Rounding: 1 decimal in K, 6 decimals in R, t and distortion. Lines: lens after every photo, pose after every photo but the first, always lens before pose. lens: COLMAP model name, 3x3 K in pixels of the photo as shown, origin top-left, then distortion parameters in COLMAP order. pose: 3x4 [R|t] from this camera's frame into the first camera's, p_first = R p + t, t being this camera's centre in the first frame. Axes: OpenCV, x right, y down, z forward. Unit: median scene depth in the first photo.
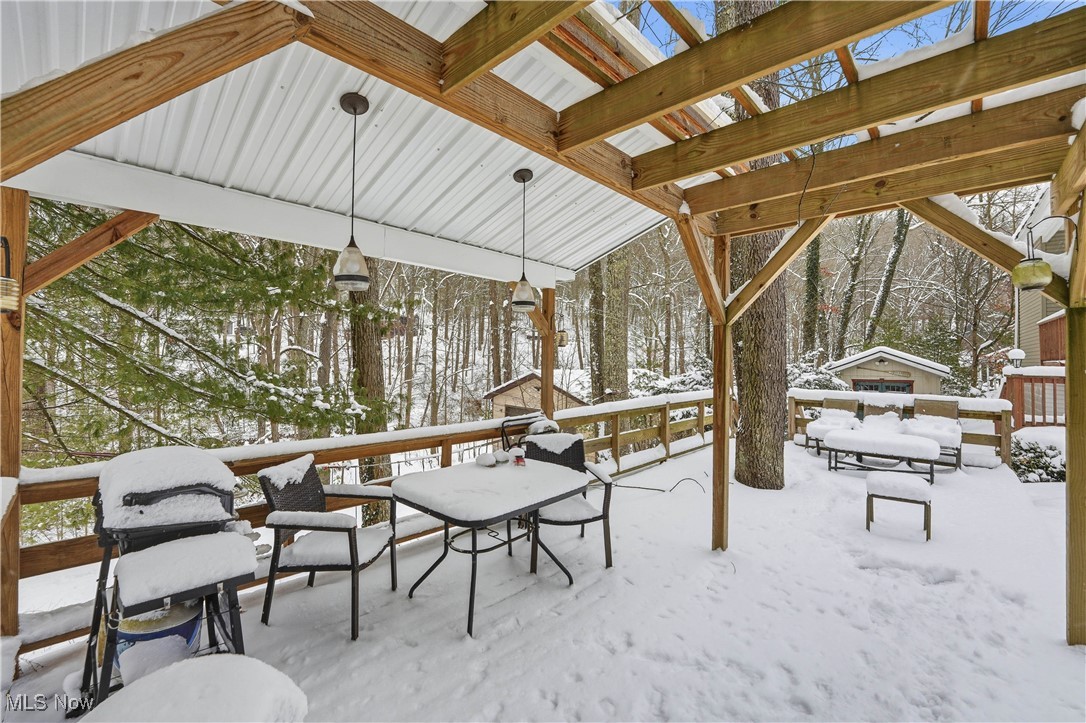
lens RADIAL K [[453.4, 0, 538.3], [0, 453.4, 352.0], [0, 0, 1]] dist [-0.026706, -0.000048]
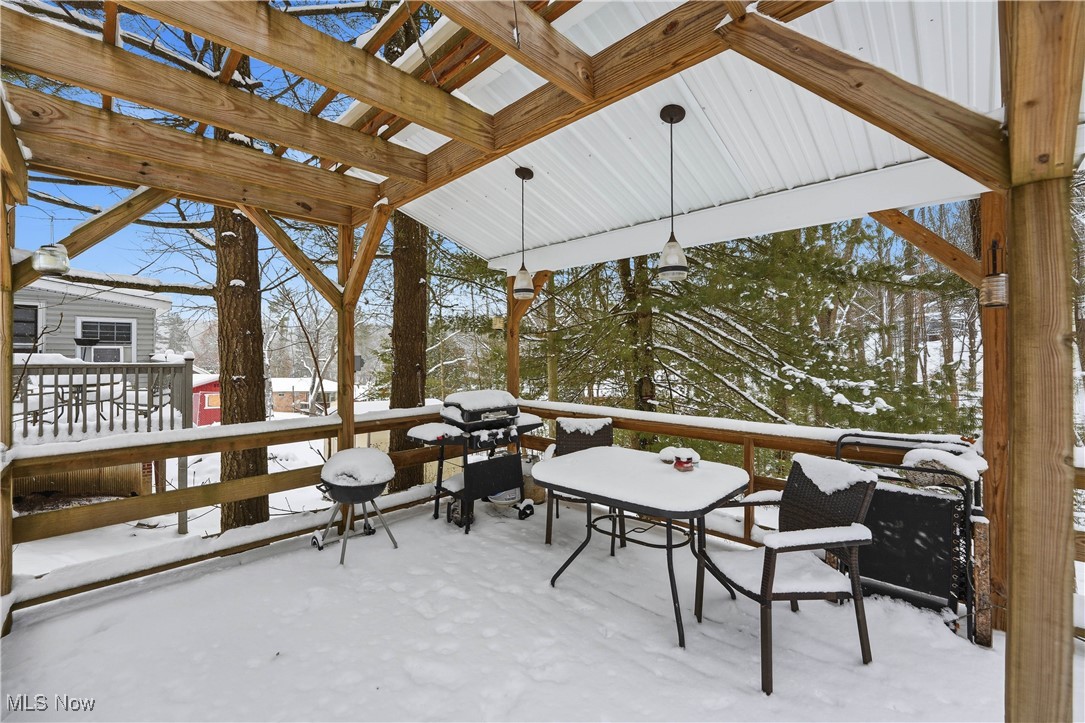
lens RADIAL K [[453.0, 0, 537.8], [0, 453.0, 352.0], [0, 0, 1]] dist [-0.026706, -0.000048]
pose [[-0.014593, -0.009888, -0.999845, 0.897896], [0.026228, 0.999603, -0.010269, 0.044648], [0.999549, -0.026374, -0.014328, 0.880133]]
